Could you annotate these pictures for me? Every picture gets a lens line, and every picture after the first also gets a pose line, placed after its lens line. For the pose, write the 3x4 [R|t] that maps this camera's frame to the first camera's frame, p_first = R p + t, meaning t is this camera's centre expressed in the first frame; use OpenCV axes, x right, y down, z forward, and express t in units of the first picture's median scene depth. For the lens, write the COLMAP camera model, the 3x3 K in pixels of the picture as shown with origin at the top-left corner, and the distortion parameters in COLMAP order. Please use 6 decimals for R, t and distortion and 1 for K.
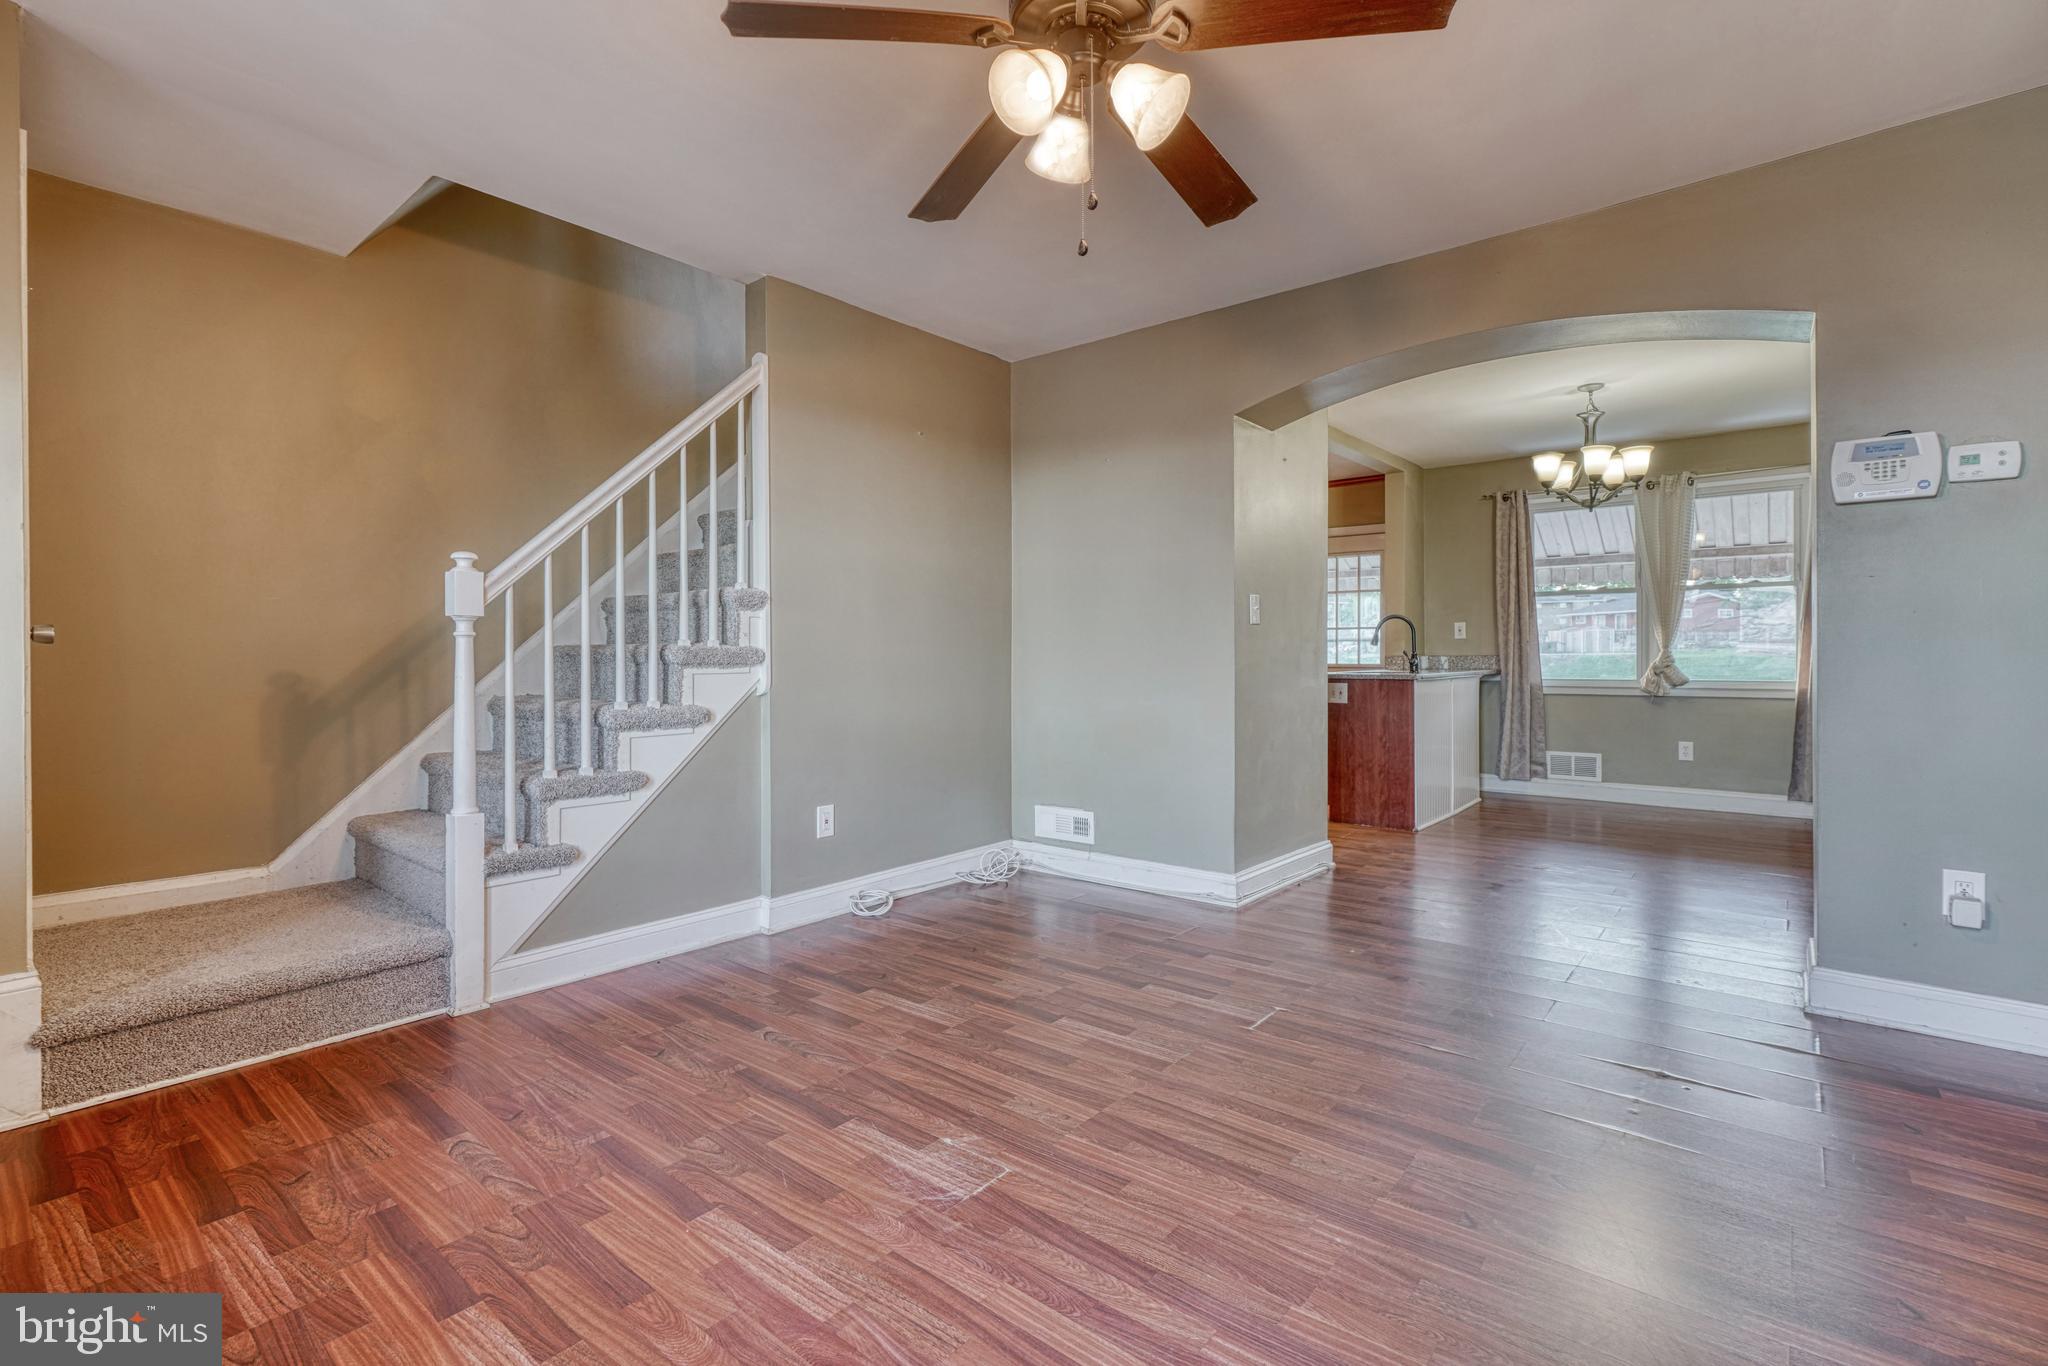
lens RADIAL K [[917.3, 0, 1062.6], [0, 917.3, 657.2], [0, 0, 1]] dist [-0.011510, 0.005738]
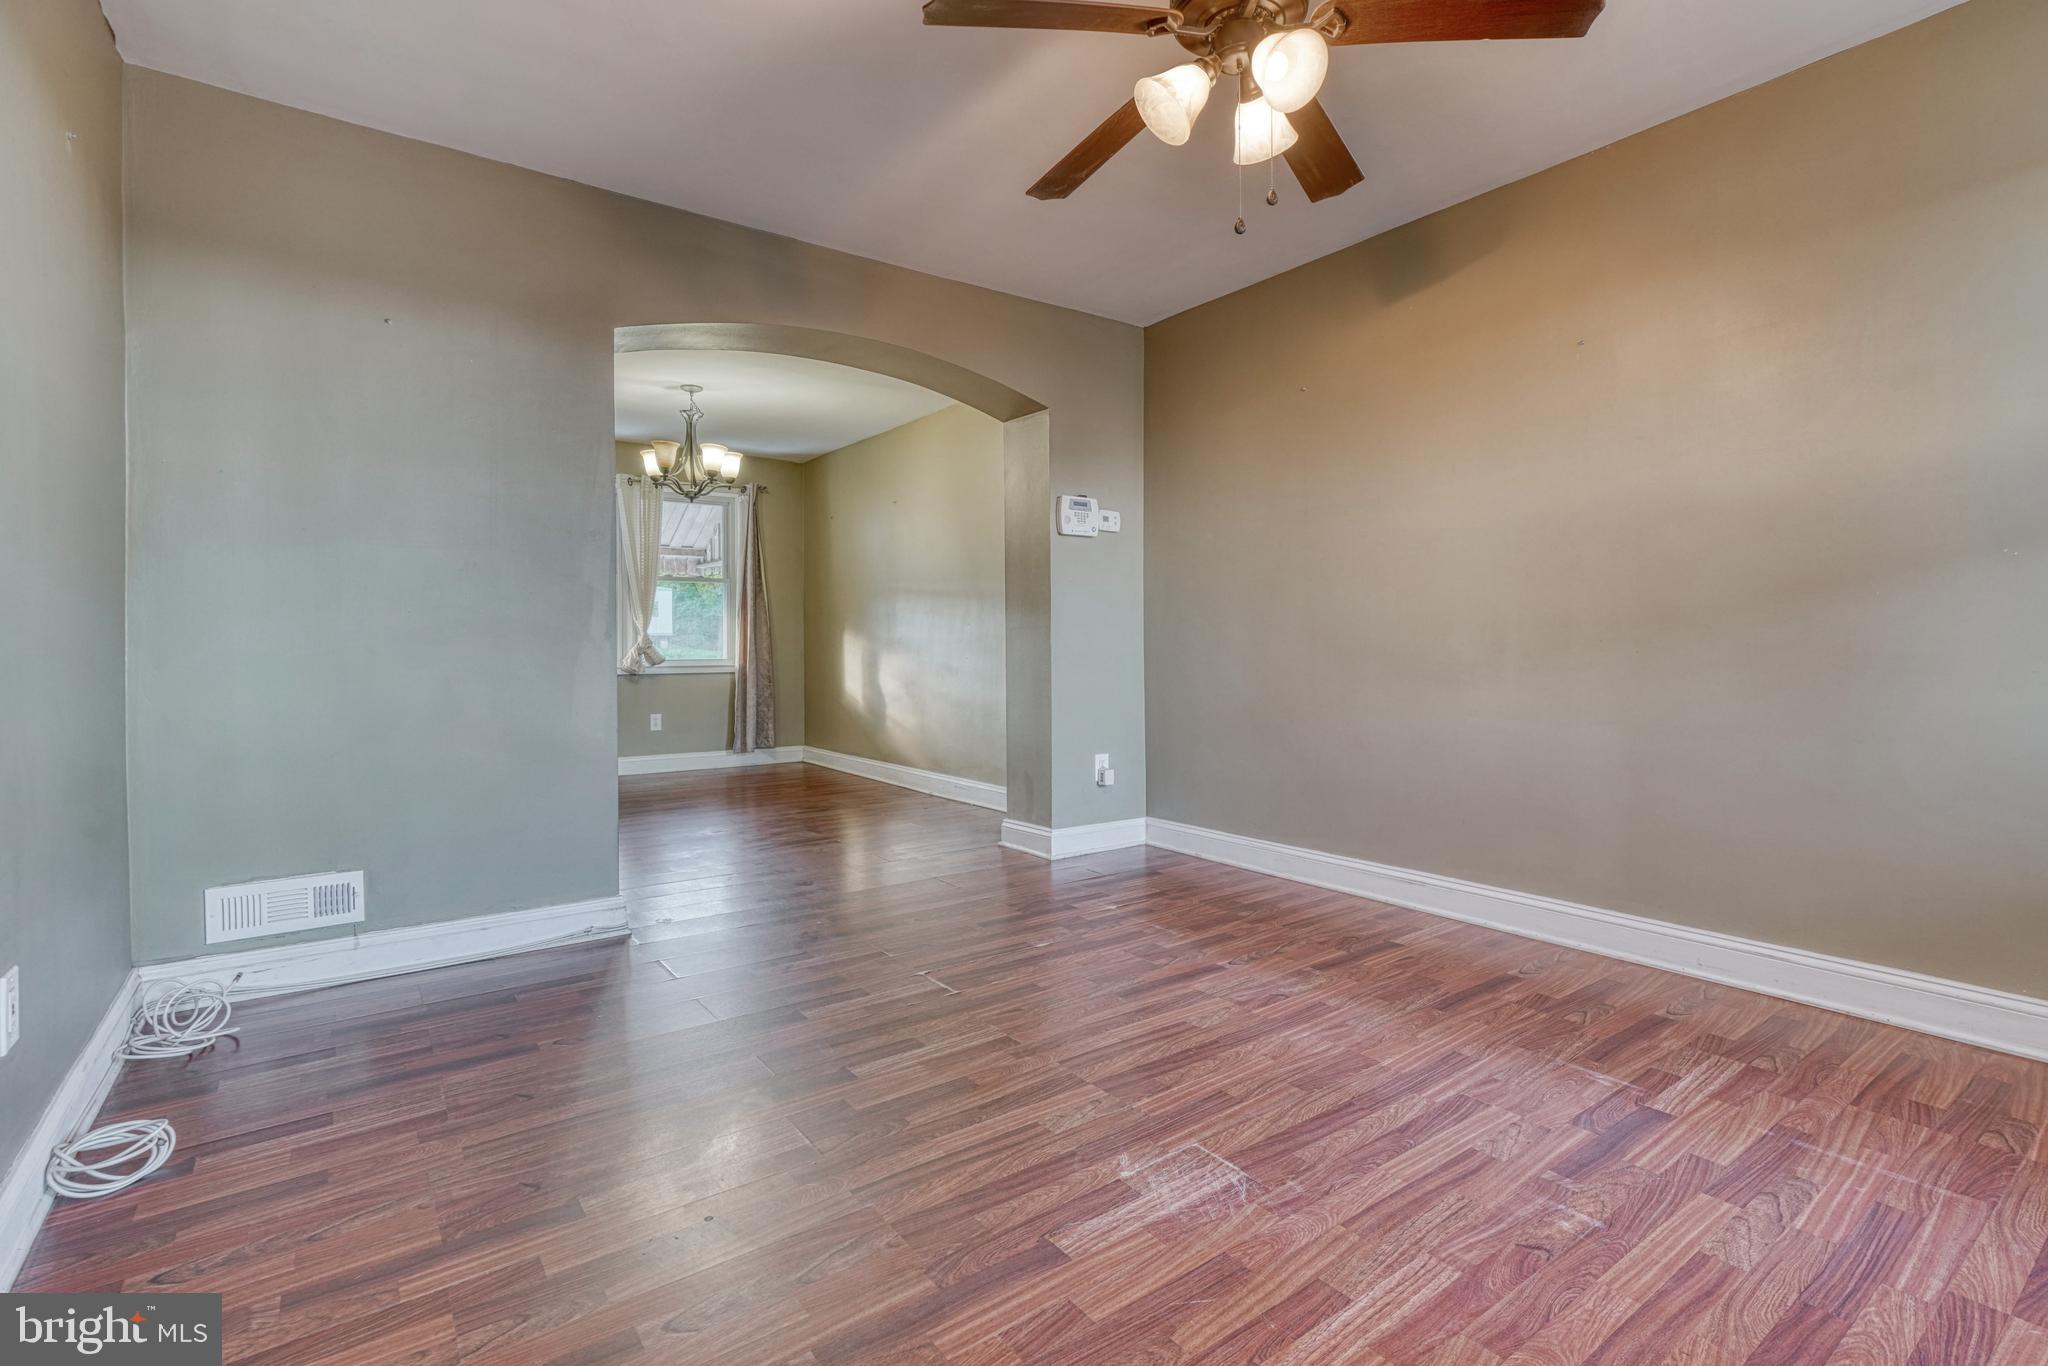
lens RADIAL K [[917.3, 0, 1000.4], [0, 917.3, 682.7], [0, 0, 1]] dist [-0.011510, 0.005738]
pose [[0.278120, -0.033794, 0.959952, -0.443168], [-0.003982, 0.999332, 0.036334, 0.015790], [-0.960538, -0.013928, 0.277800, 0.402212]]
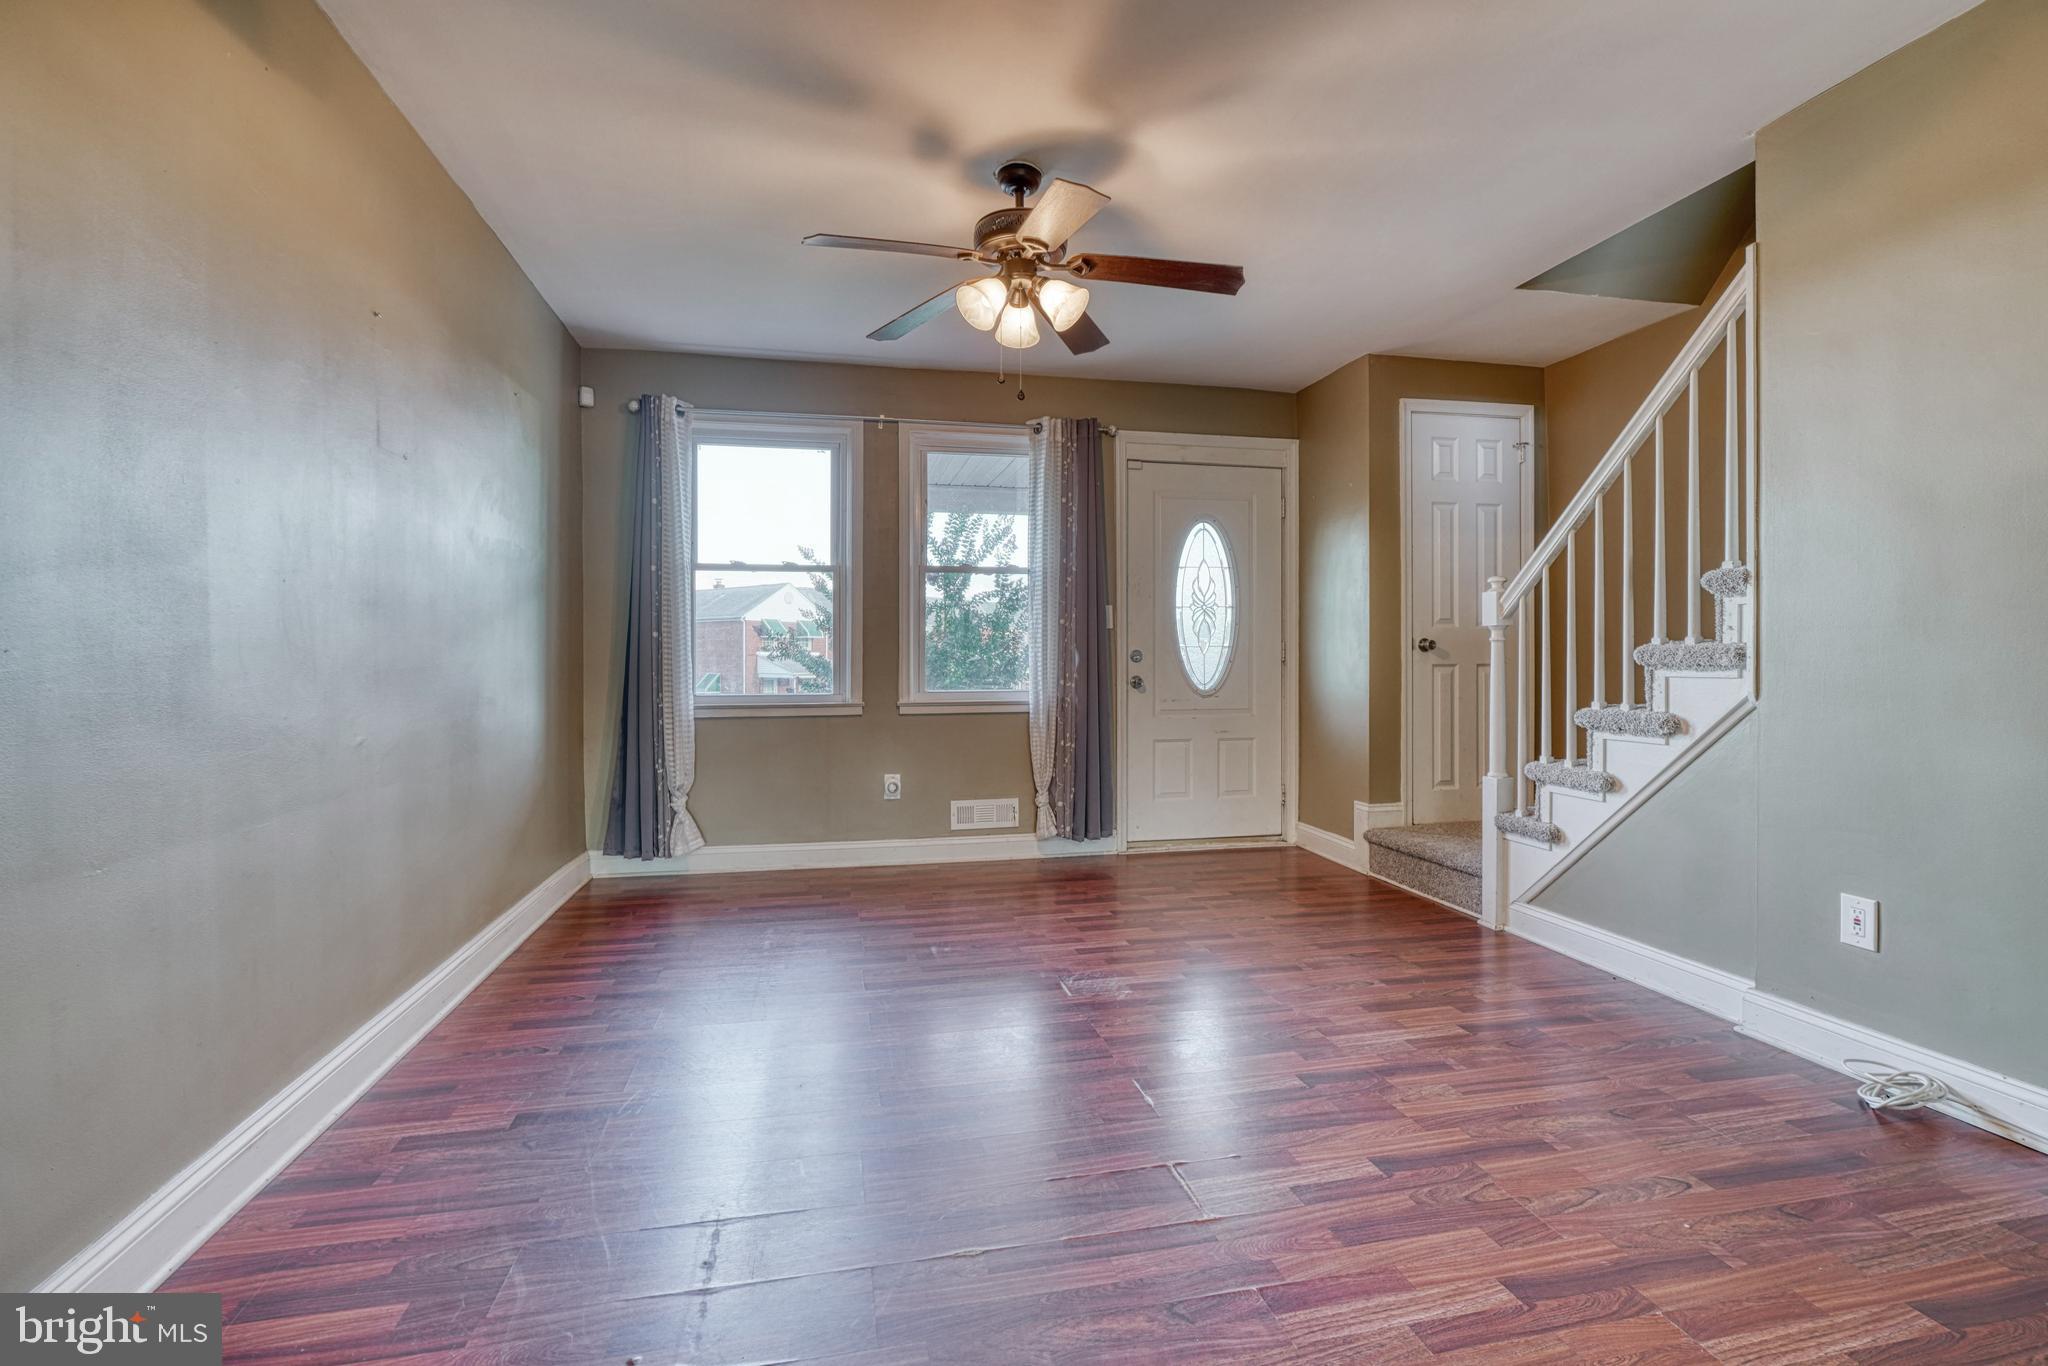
lens RADIAL K [[917.3, 0, 1013.8], [0, 917.3, 694.9], [0, 0, 1]] dist [-0.011510, 0.005738]
pose [[-0.636685, 0.036344, -0.770267, 0.502874], [0.006495, 0.999106, 0.041774, -0.004802], [0.771097, 0.021594, -0.636352, 0.814556]]
